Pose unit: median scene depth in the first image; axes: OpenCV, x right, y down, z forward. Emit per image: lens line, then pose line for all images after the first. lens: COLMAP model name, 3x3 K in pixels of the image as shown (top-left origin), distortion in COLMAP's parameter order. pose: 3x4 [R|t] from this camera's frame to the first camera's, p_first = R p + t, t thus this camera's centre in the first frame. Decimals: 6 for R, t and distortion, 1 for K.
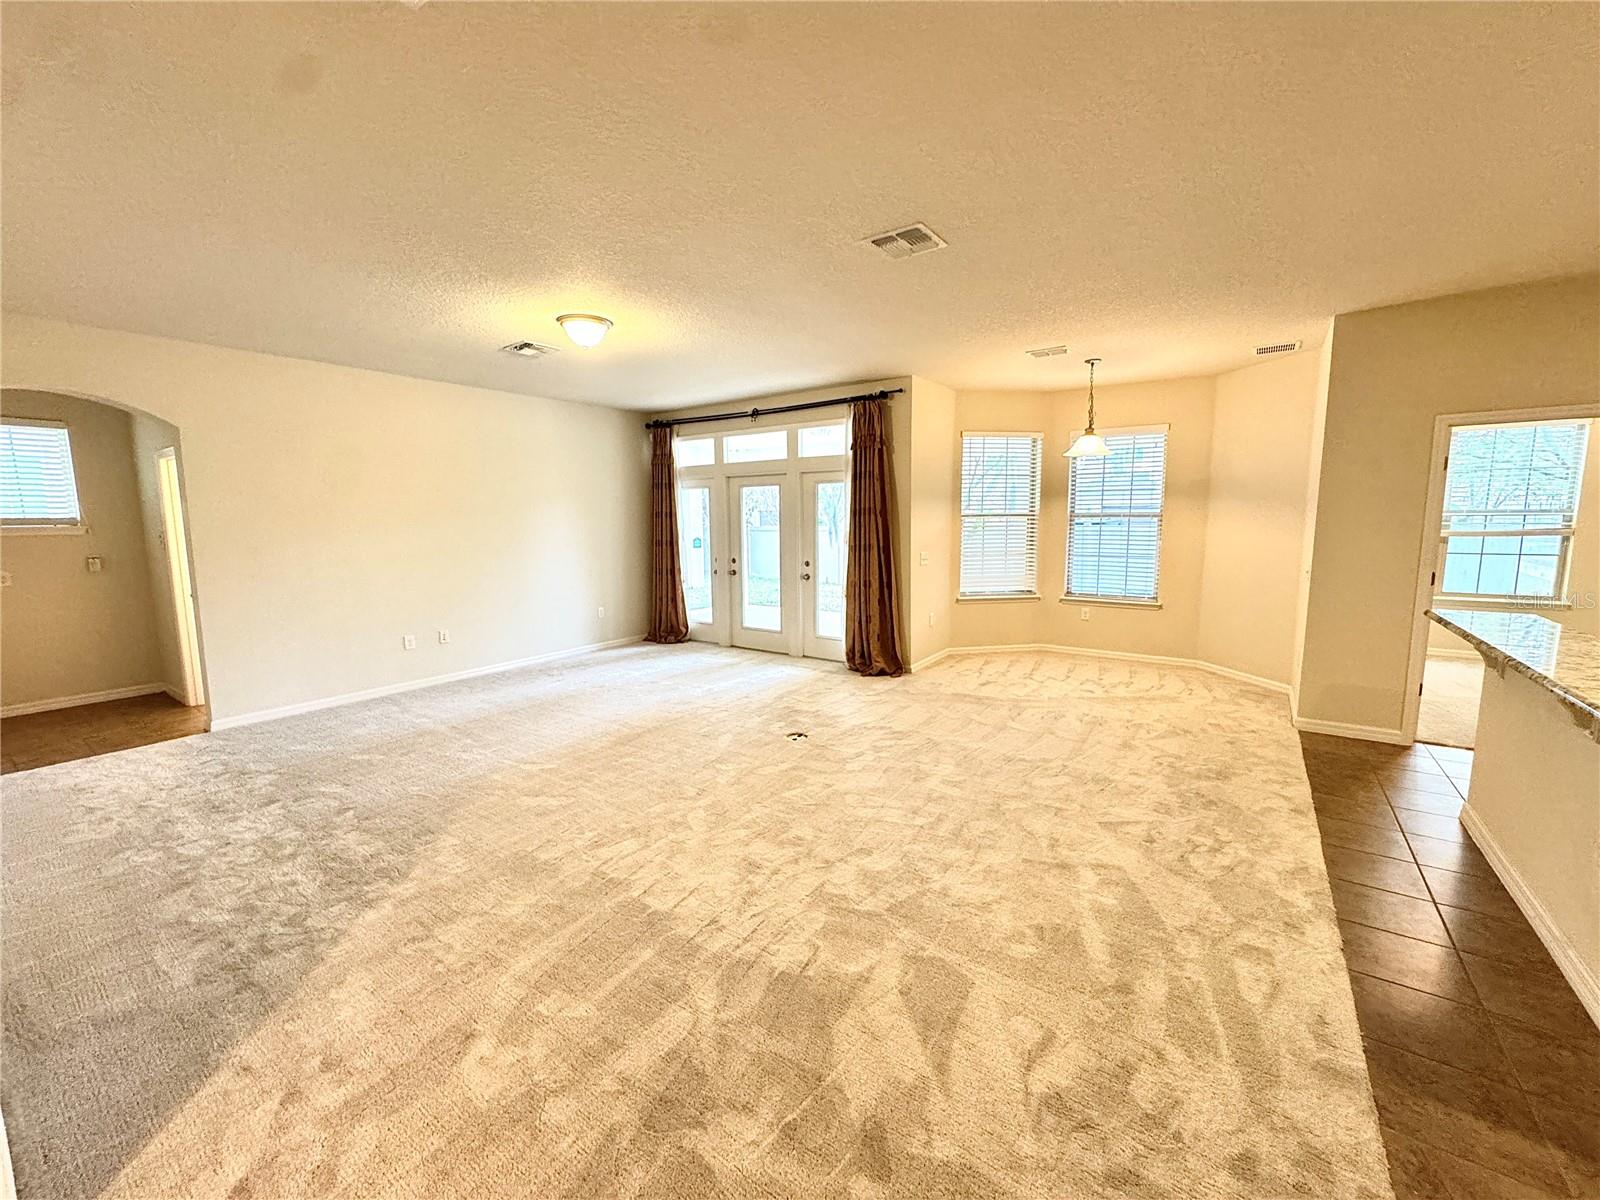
lens RADIAL K [[640.5, 0, 800.0], [0, 640.5, 600.0], [0, 0, 1]] dist [-0.002350, 0.000535]
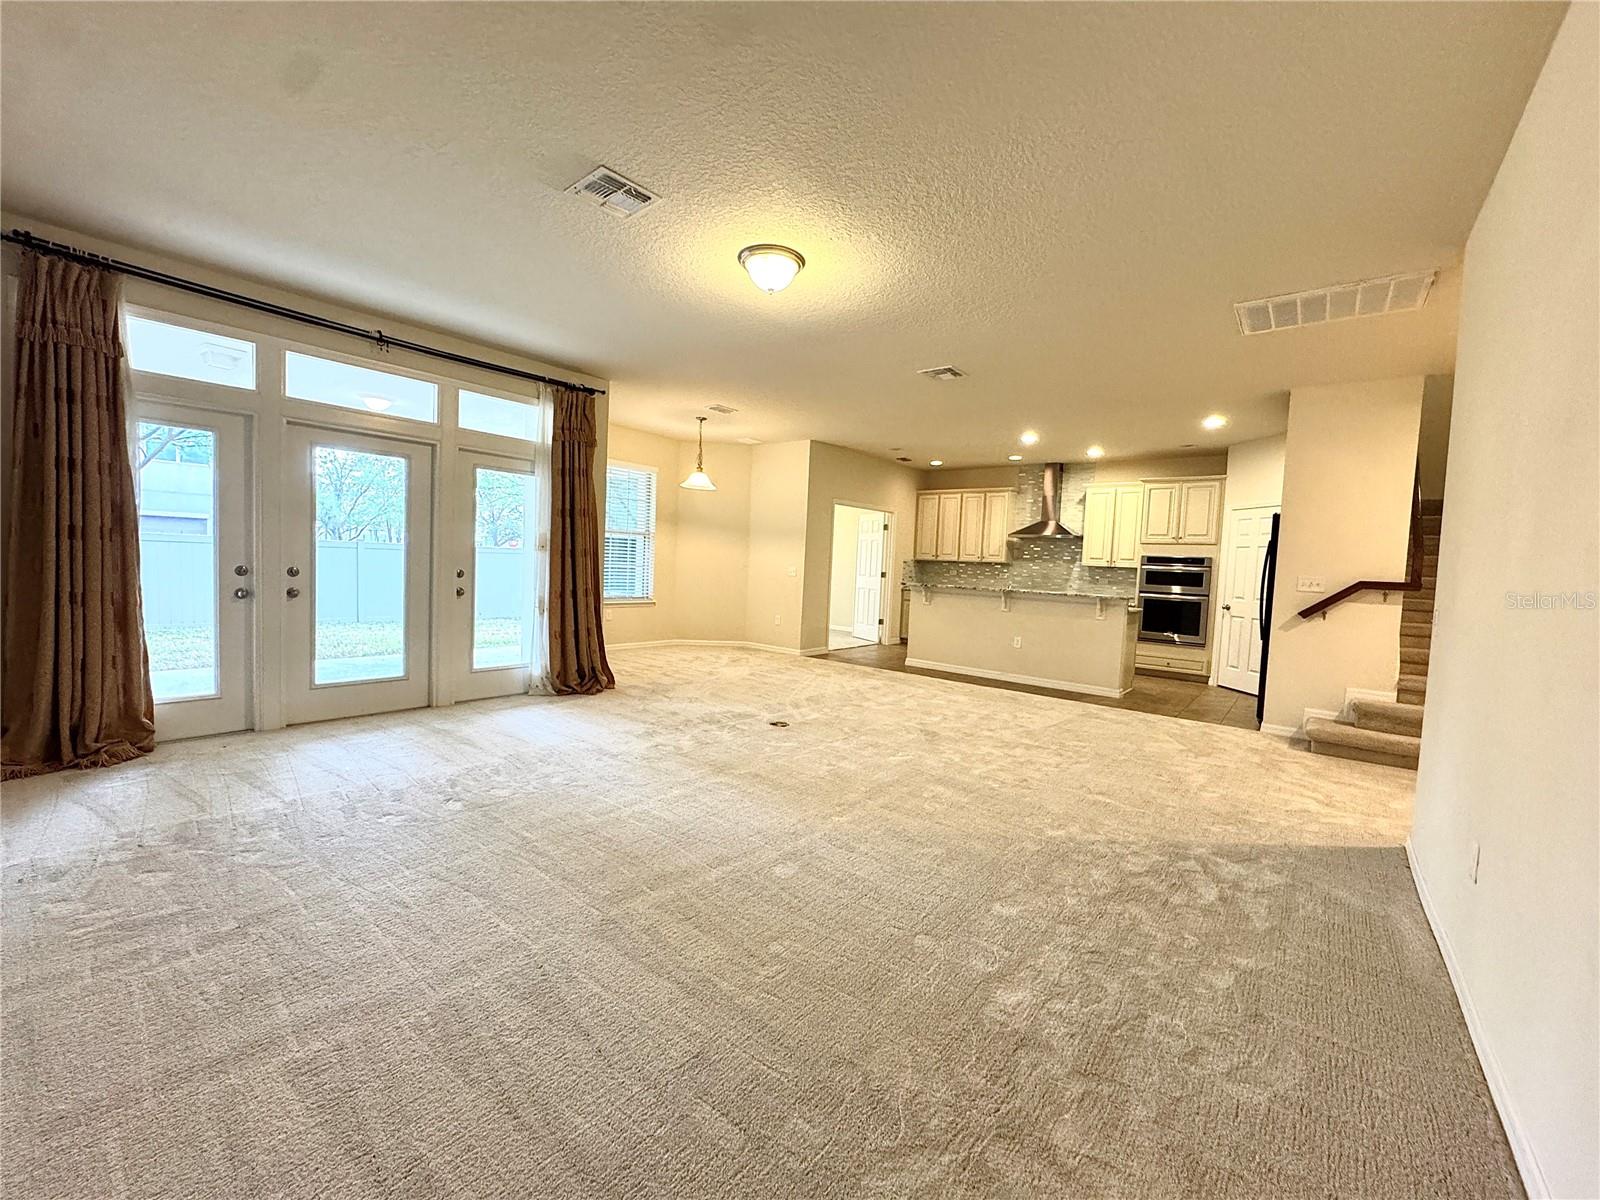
lens RADIAL K [[640.5, 0, 800.0], [0, 640.5, 600.0], [0, 0, 1]] dist [-0.002350, 0.000535]
pose [[0.067545, -0.047878, 0.996567, -0.765625], [0.084293, 0.995551, 0.042116, -0.027530], [-0.994149, 0.081158, 0.071280, 0.624656]]
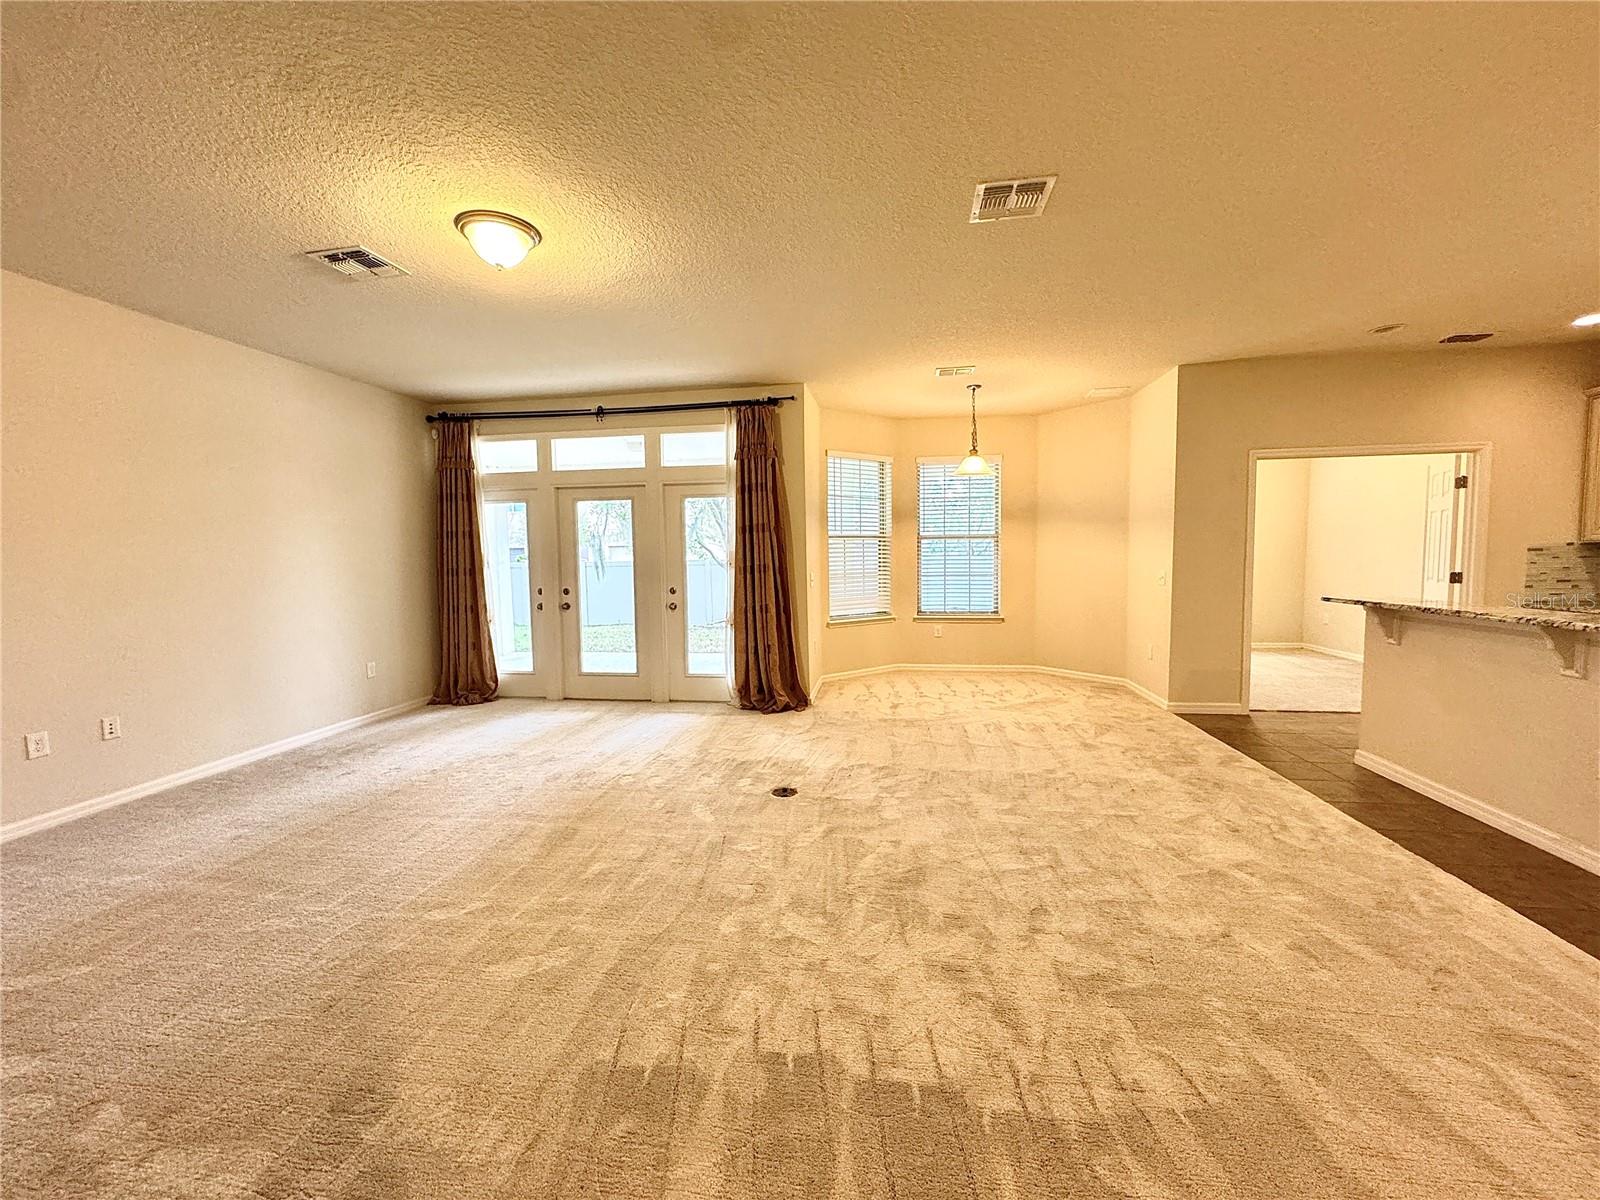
lens RADIAL K [[640.5, 0, 800.0], [0, 640.5, 600.0], [0, 0, 1]] dist [-0.002350, 0.000535]
pose [[0.892265, -0.035642, 0.450104, -0.246137], [0.064107, 0.996781, -0.048152, 0.008310], [-0.446938, 0.071819, 0.891677, 0.181125]]
